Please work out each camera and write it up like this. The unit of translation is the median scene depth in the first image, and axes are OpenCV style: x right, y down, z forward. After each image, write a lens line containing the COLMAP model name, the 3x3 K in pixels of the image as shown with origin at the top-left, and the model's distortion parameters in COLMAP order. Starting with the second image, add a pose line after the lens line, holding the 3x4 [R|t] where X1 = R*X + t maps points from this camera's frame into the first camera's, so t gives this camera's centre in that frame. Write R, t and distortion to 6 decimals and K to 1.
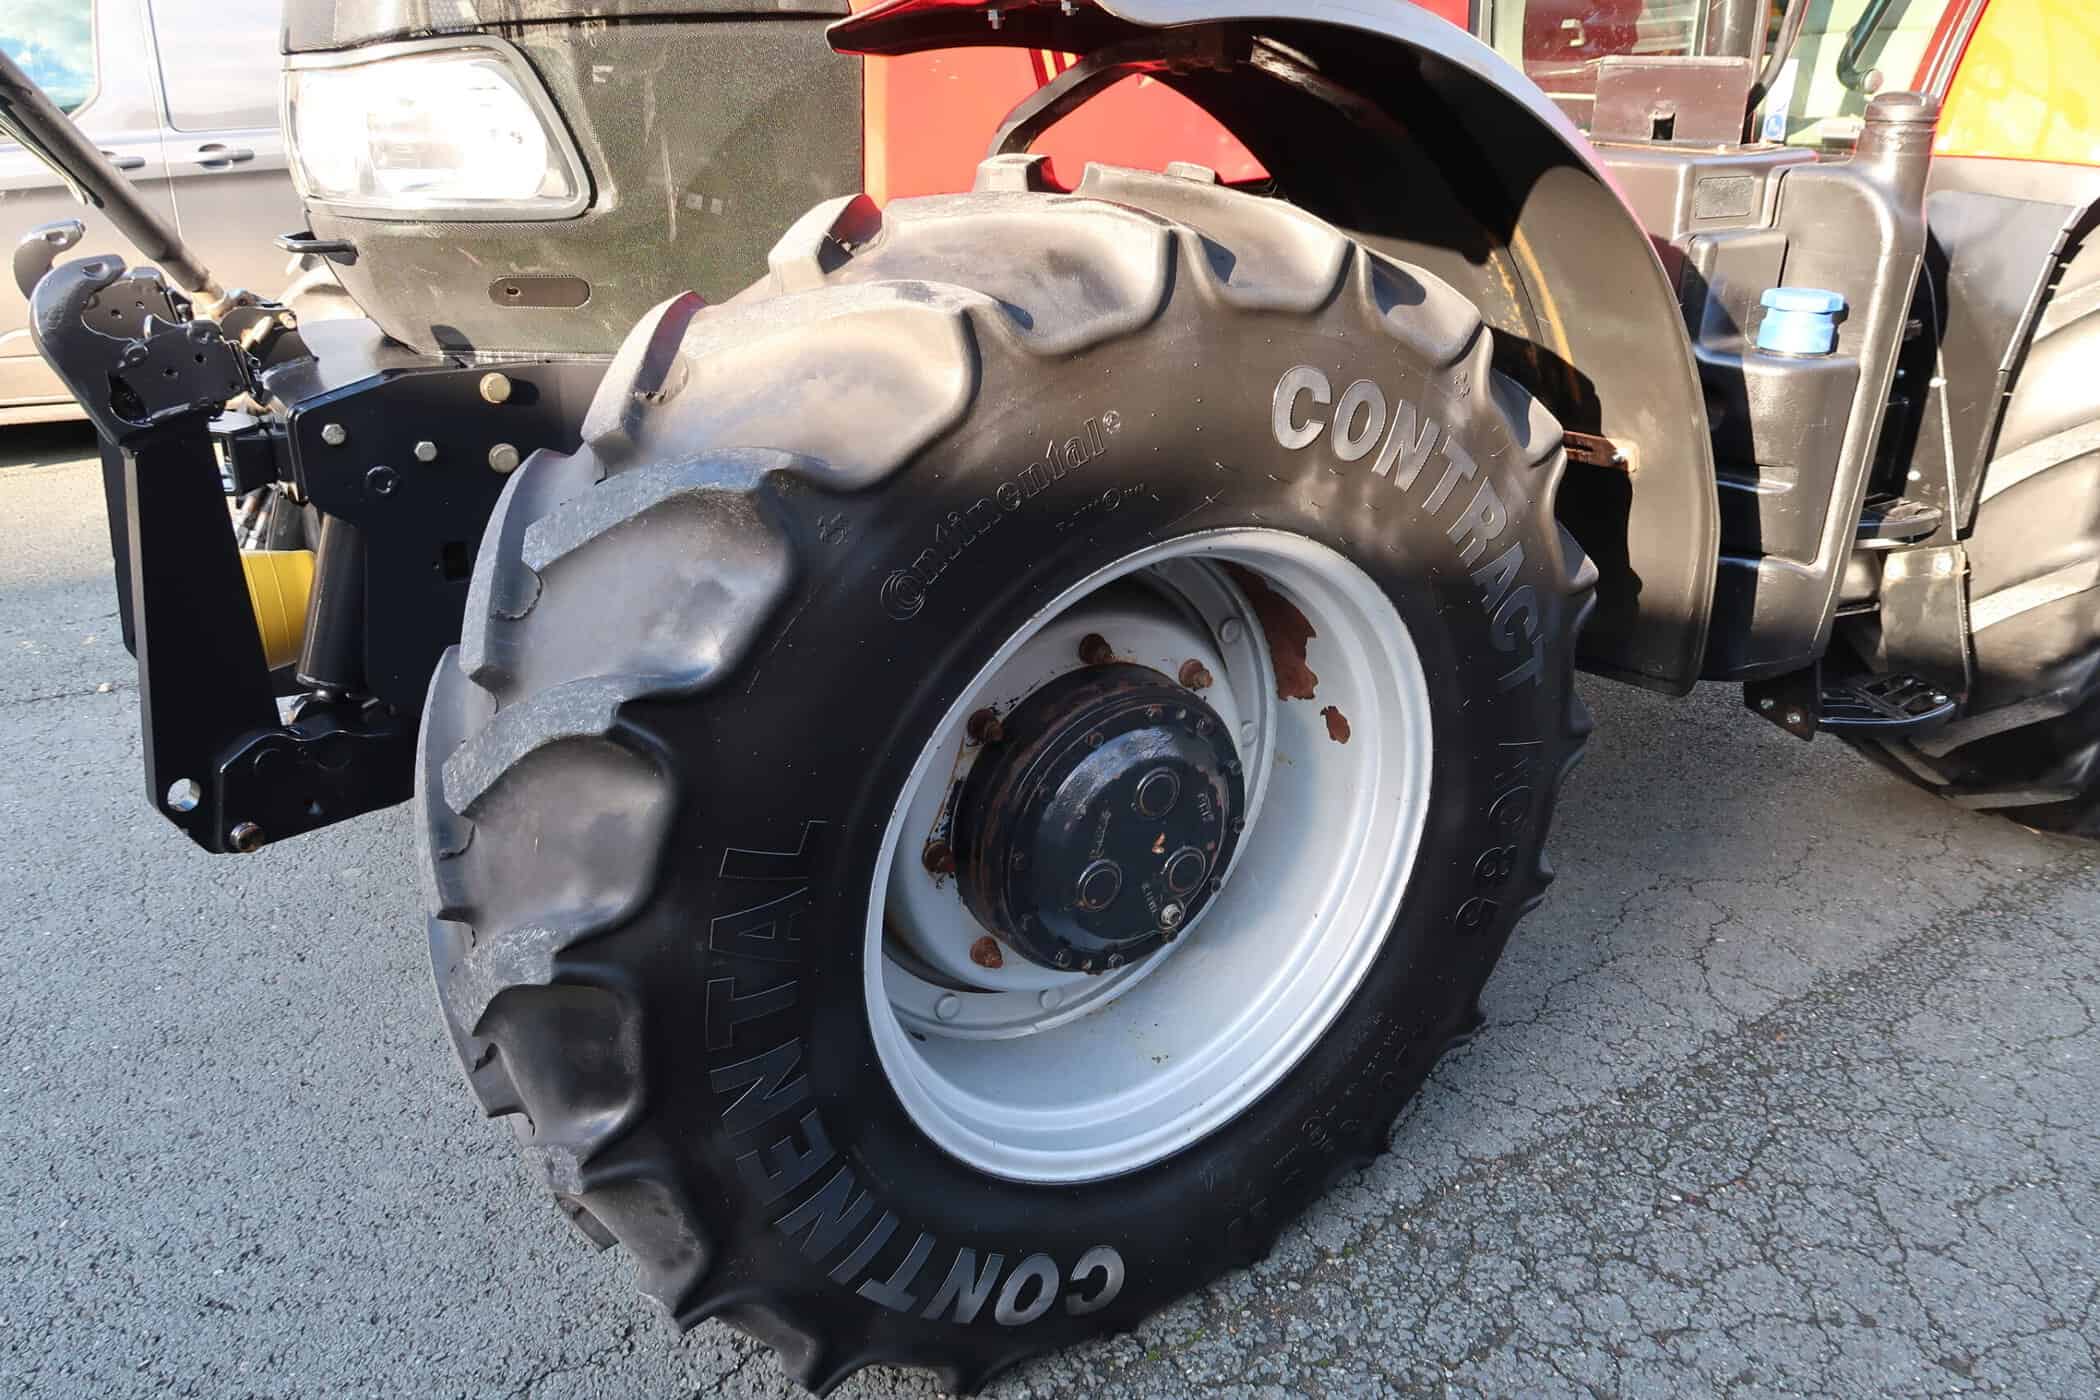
lens RADIAL K [[1440.4, 0, 1042.1], [0, 1440.4, 707.6], [0, 0, 1]] dist [-0.025697, 0.009168]
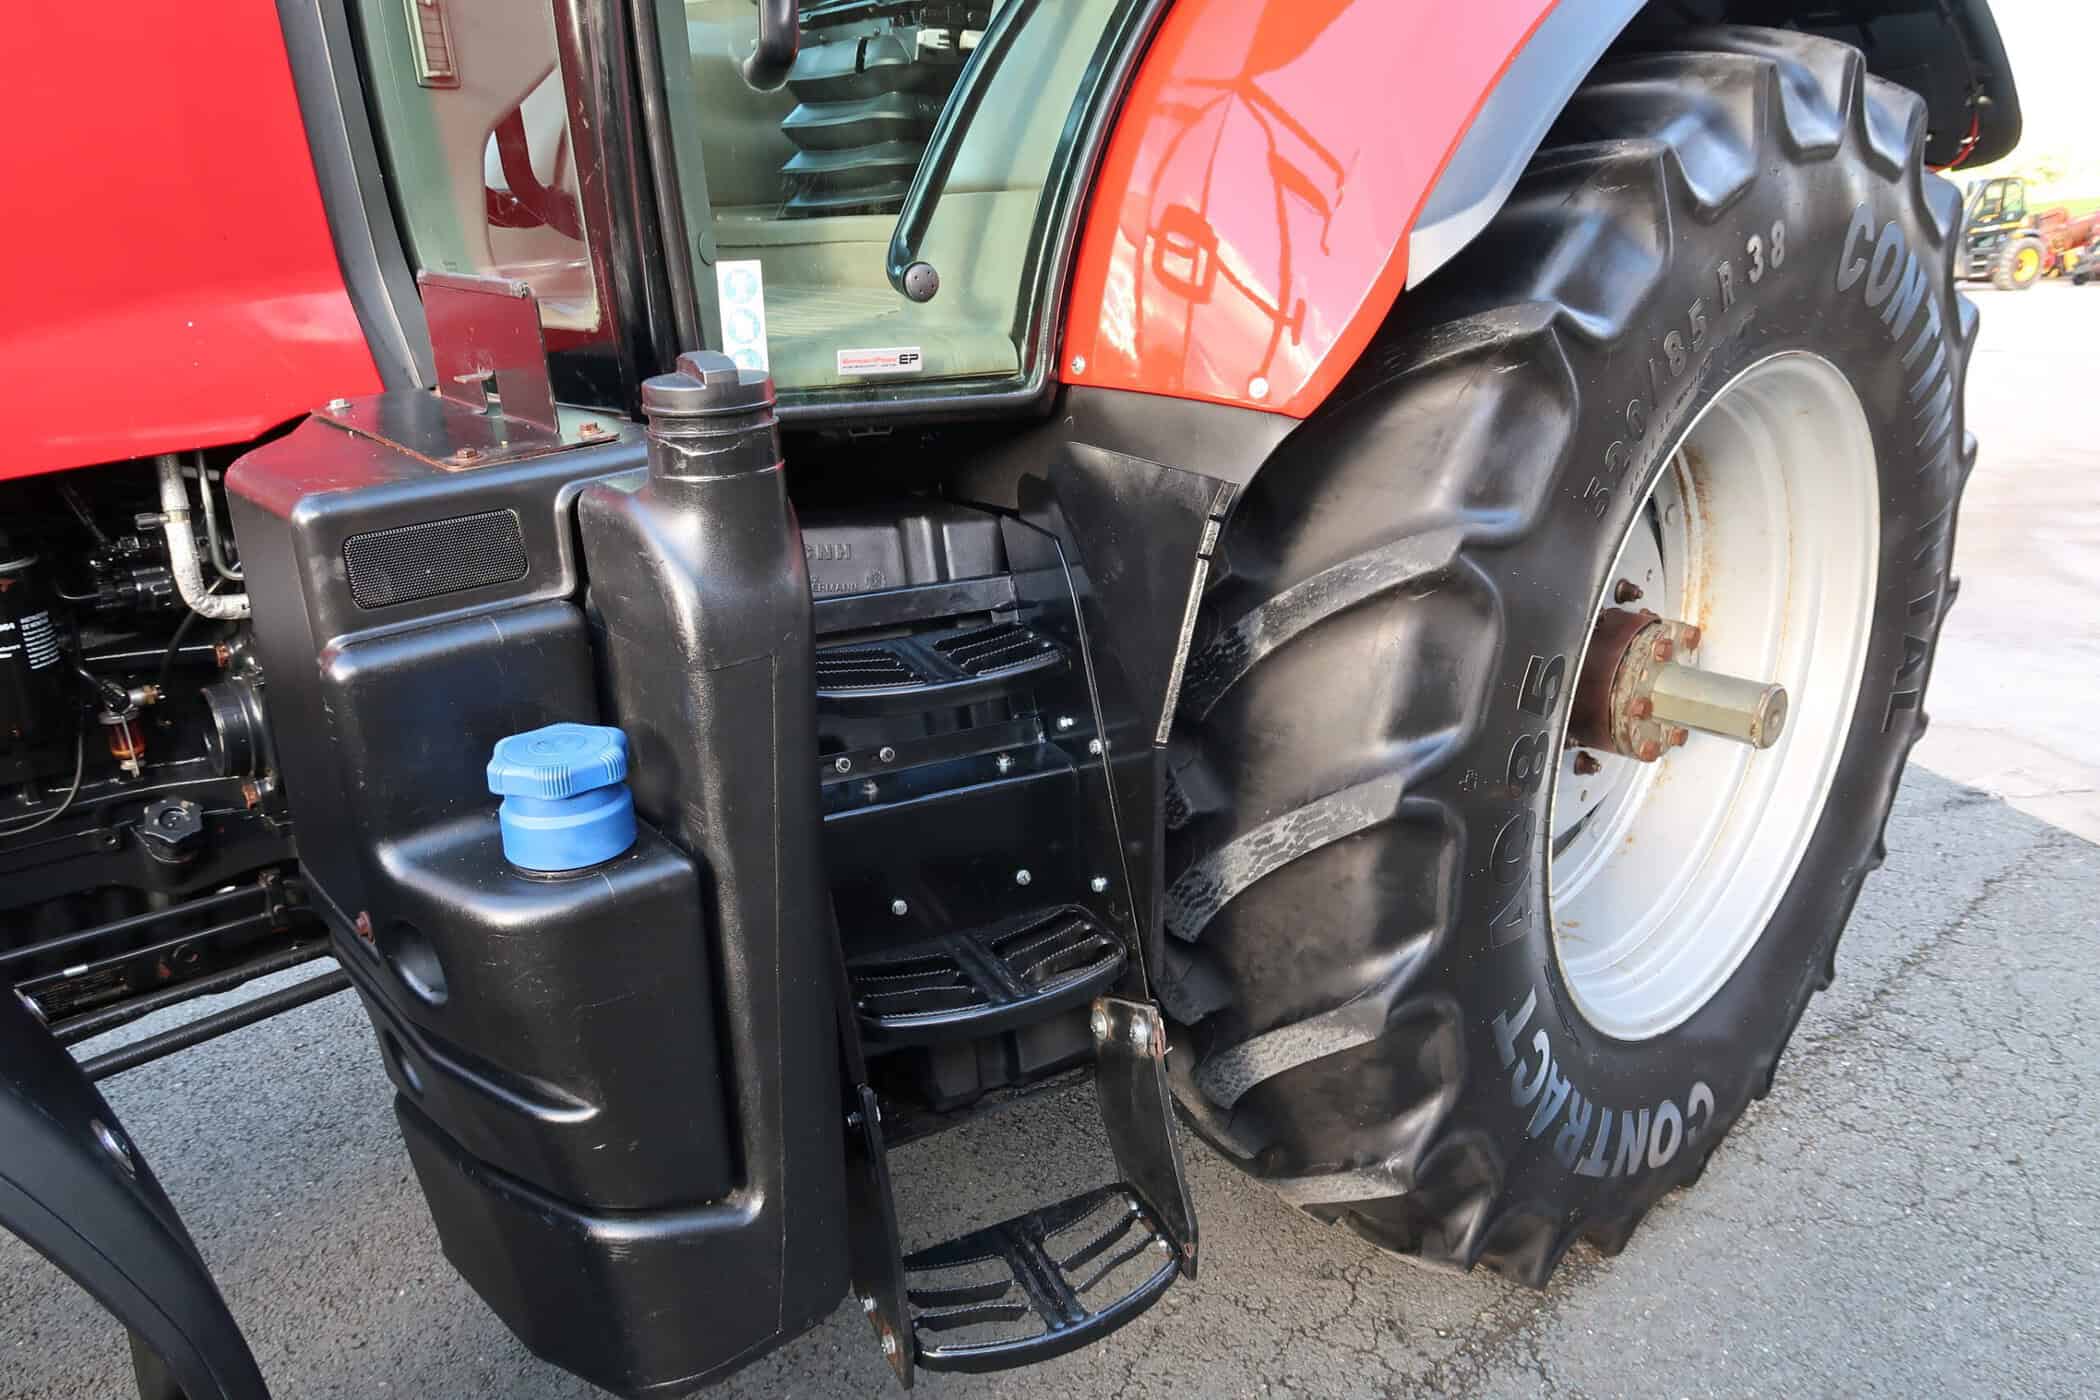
lens RADIAL K [[1440.4, 0, 1041.2], [0, 1440.4, 698.3], [0, 0, 1]] dist [-0.025697, 0.009168]
pose [[0.987227, -0.077416, 0.139249, 0.749276], [0.086178, 0.994588, -0.058028, -0.311295], [-0.134003, 0.069287, 0.988556, 0.553762]]
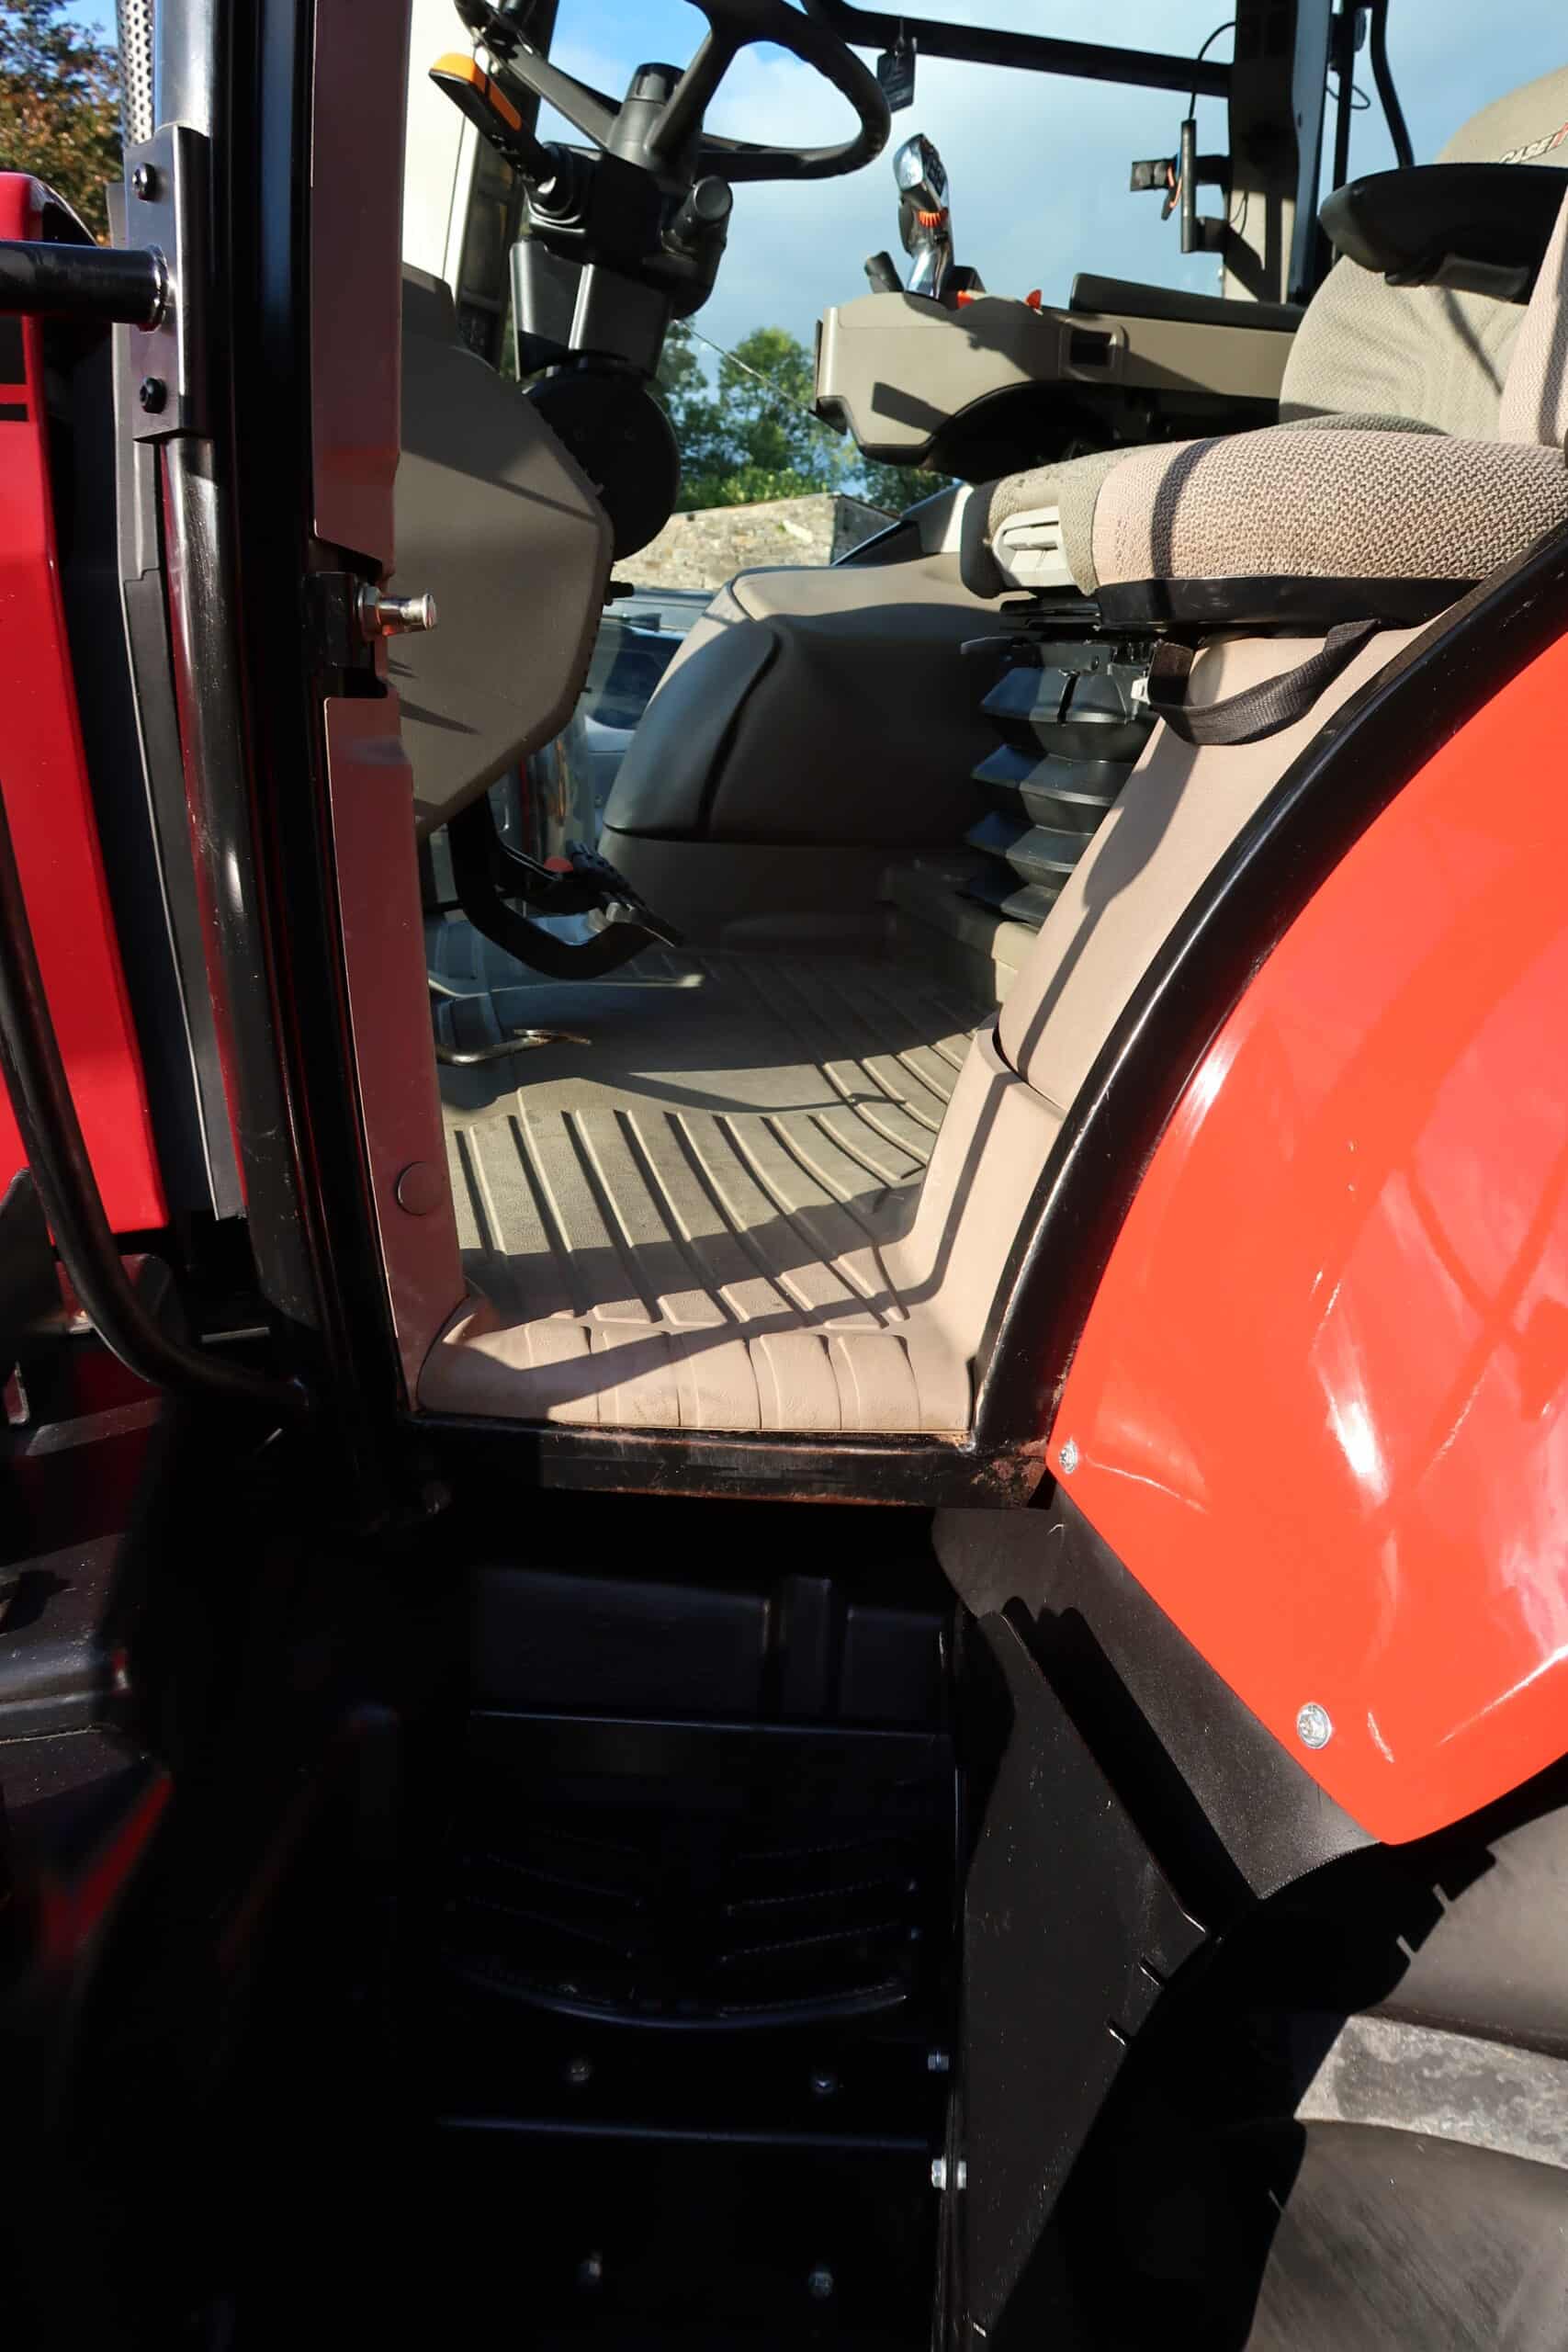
lens RADIAL K [[1613.1, 0, 782.0], [0, 1613.1, 1184.0], [0, 0, 1]] dist [-0.025697, 0.009168]
pose [[0.940135, 0.116566, -0.320248, 0.991825], [-0.136517, 0.989810, -0.040486, -0.633328], [0.312266, 0.081781, 0.946468, 0.894923]]
